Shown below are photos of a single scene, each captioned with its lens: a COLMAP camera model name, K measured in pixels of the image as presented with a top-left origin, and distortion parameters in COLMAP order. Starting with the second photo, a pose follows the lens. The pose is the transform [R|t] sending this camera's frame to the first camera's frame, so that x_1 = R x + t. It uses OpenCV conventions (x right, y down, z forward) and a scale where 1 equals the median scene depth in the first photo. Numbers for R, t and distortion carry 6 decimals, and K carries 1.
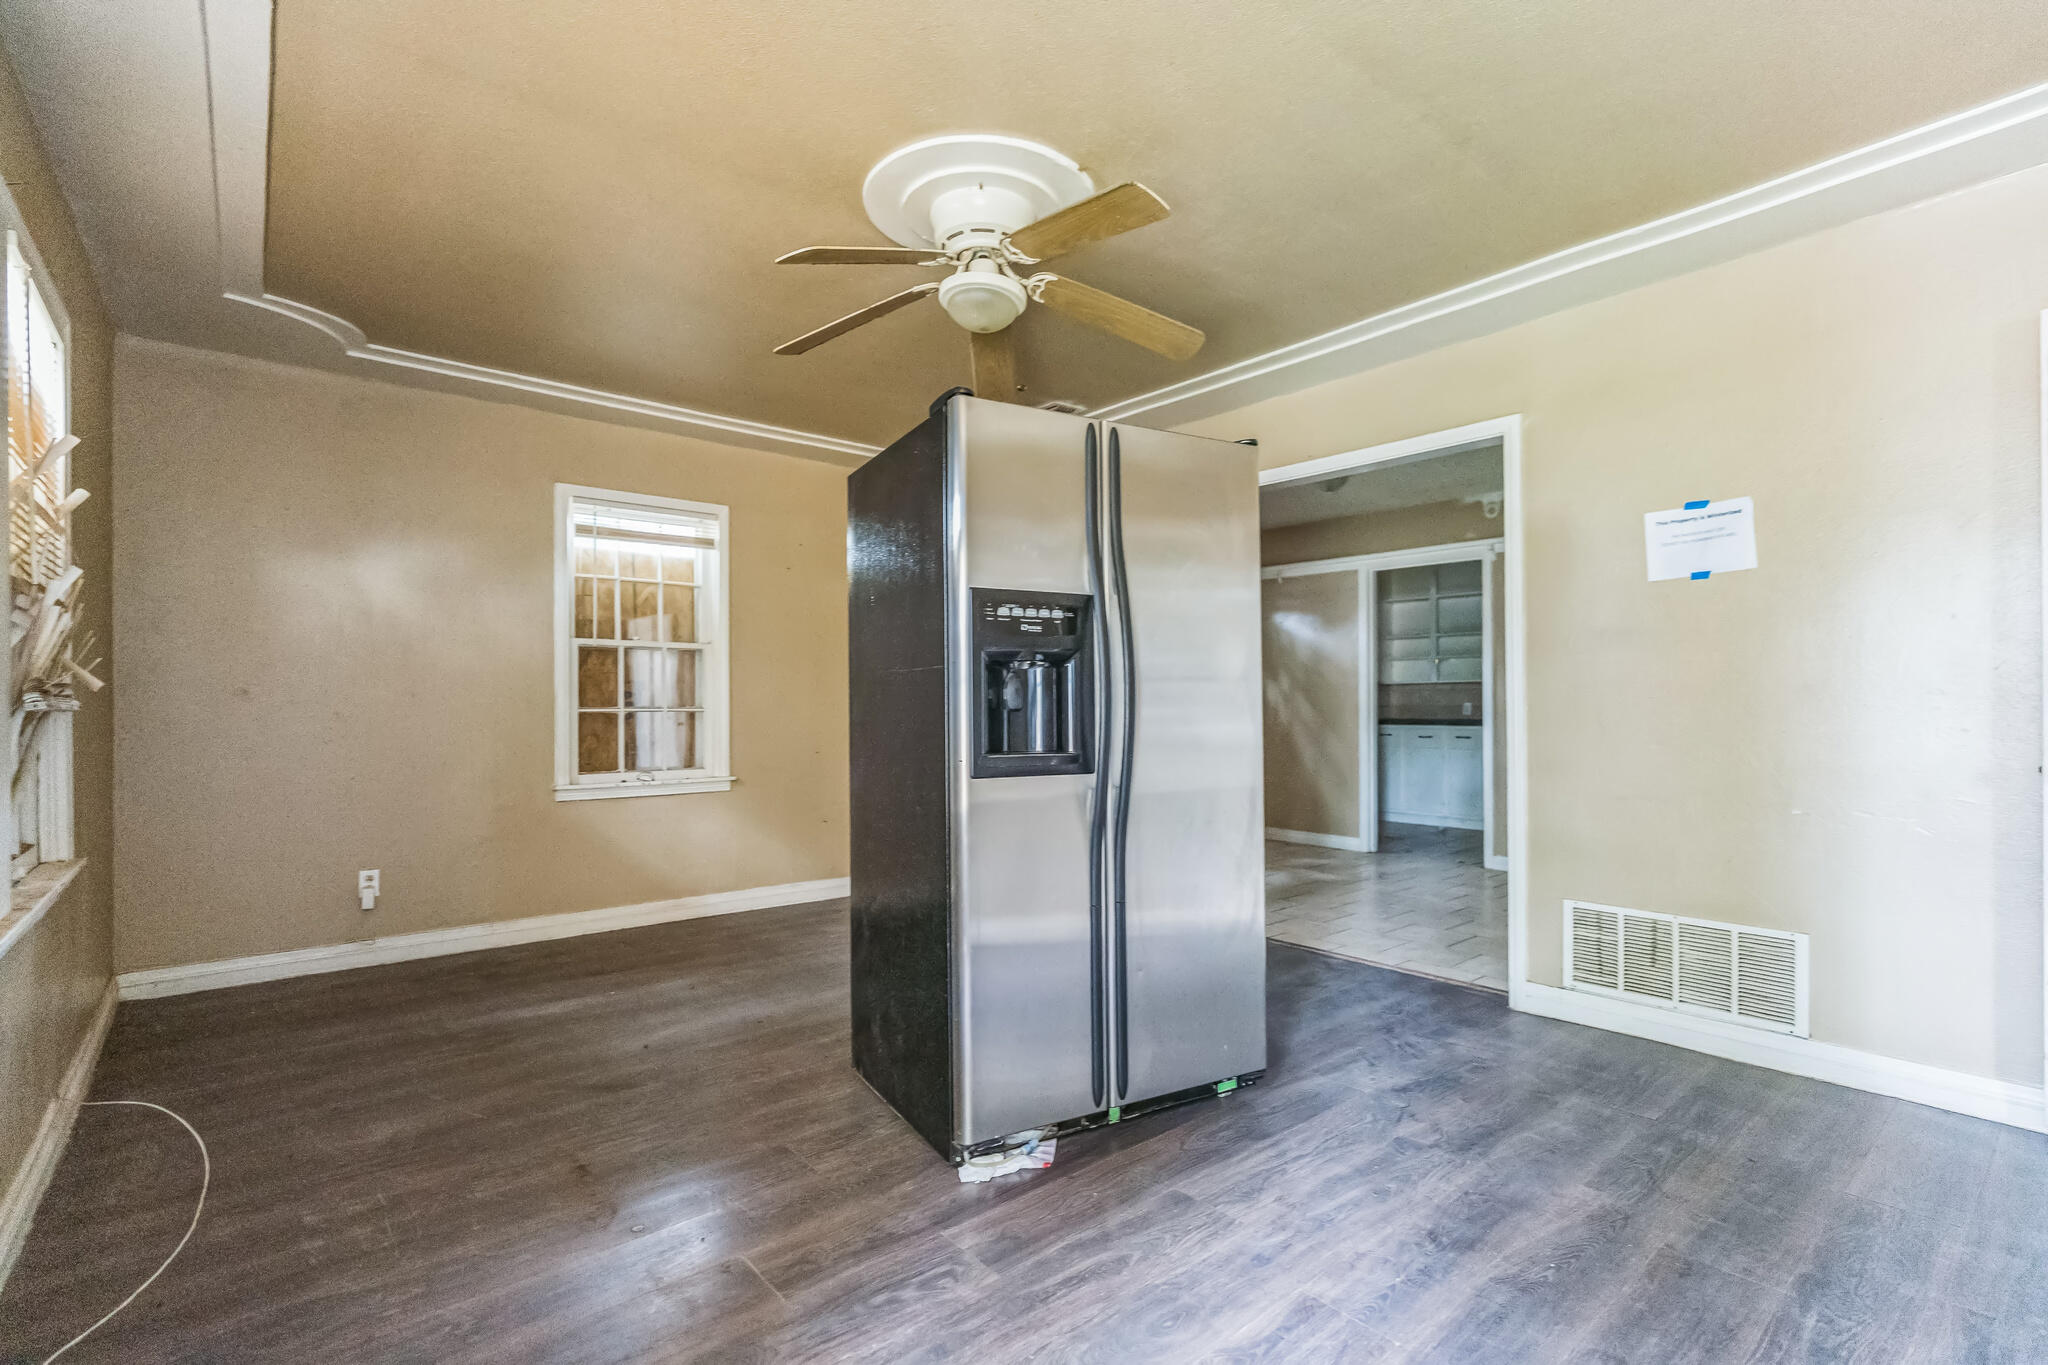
lens RADIAL K [[938.7, 0, 1027.7], [0, 938.7, 702.0], [0, 0, 1]] dist [-0.010575, 0.004285]
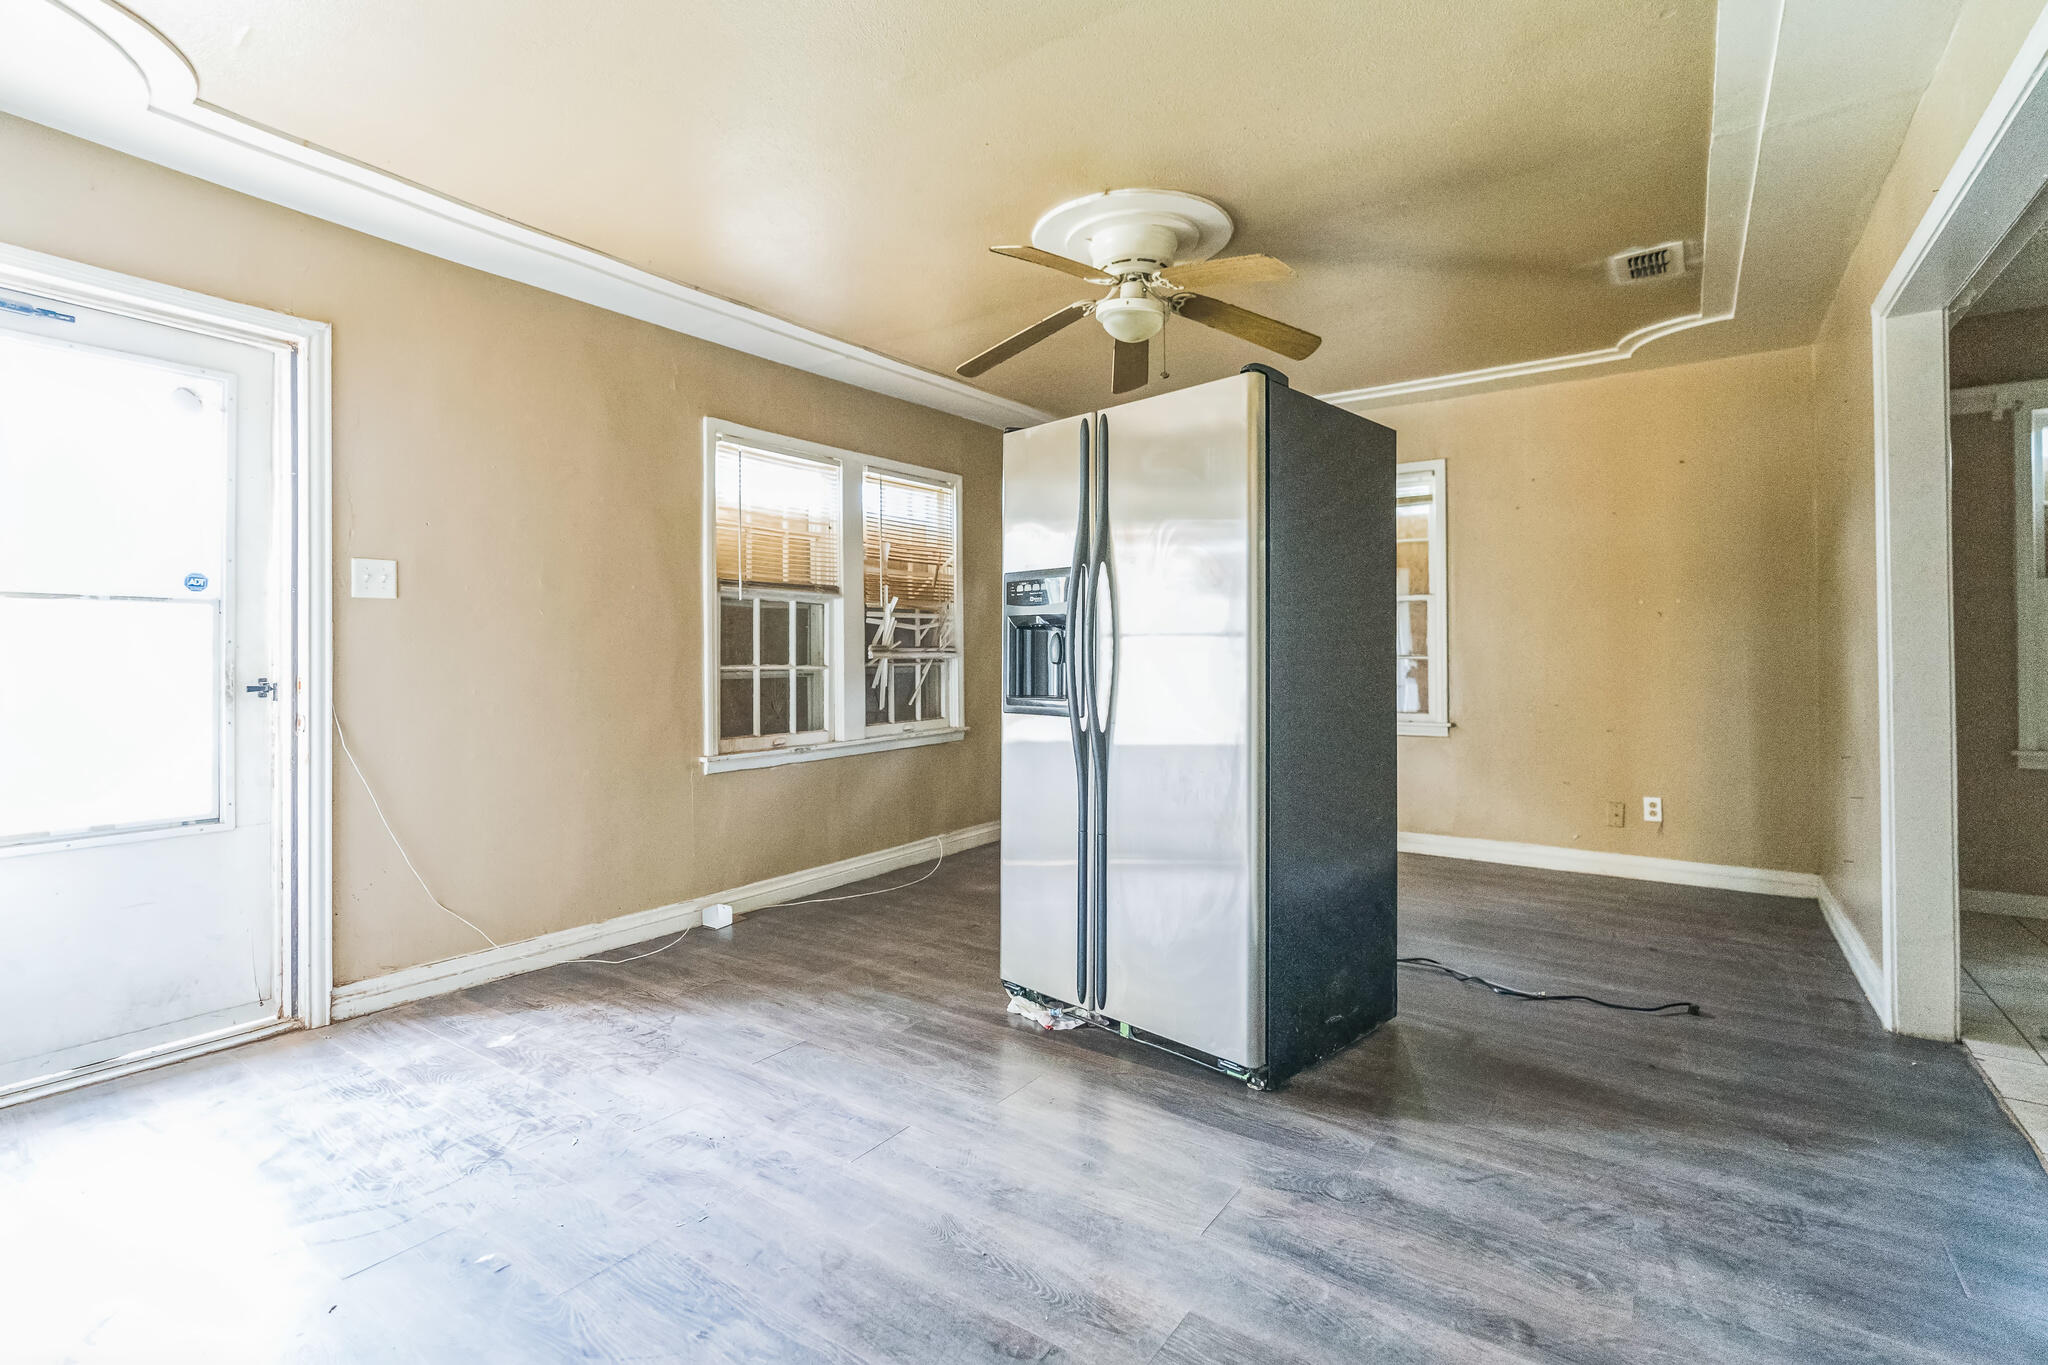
lens RADIAL K [[938.7, 0, 1032.4], [0, 938.7, 653.6], [0, 0, 1]] dist [-0.010575, 0.004285]
pose [[0.259643, 0.003051, -0.965700, 1.094074], [0.007178, 0.999961, 0.005089, -0.010105], [0.965678, -0.008253, 0.259612, 0.589367]]
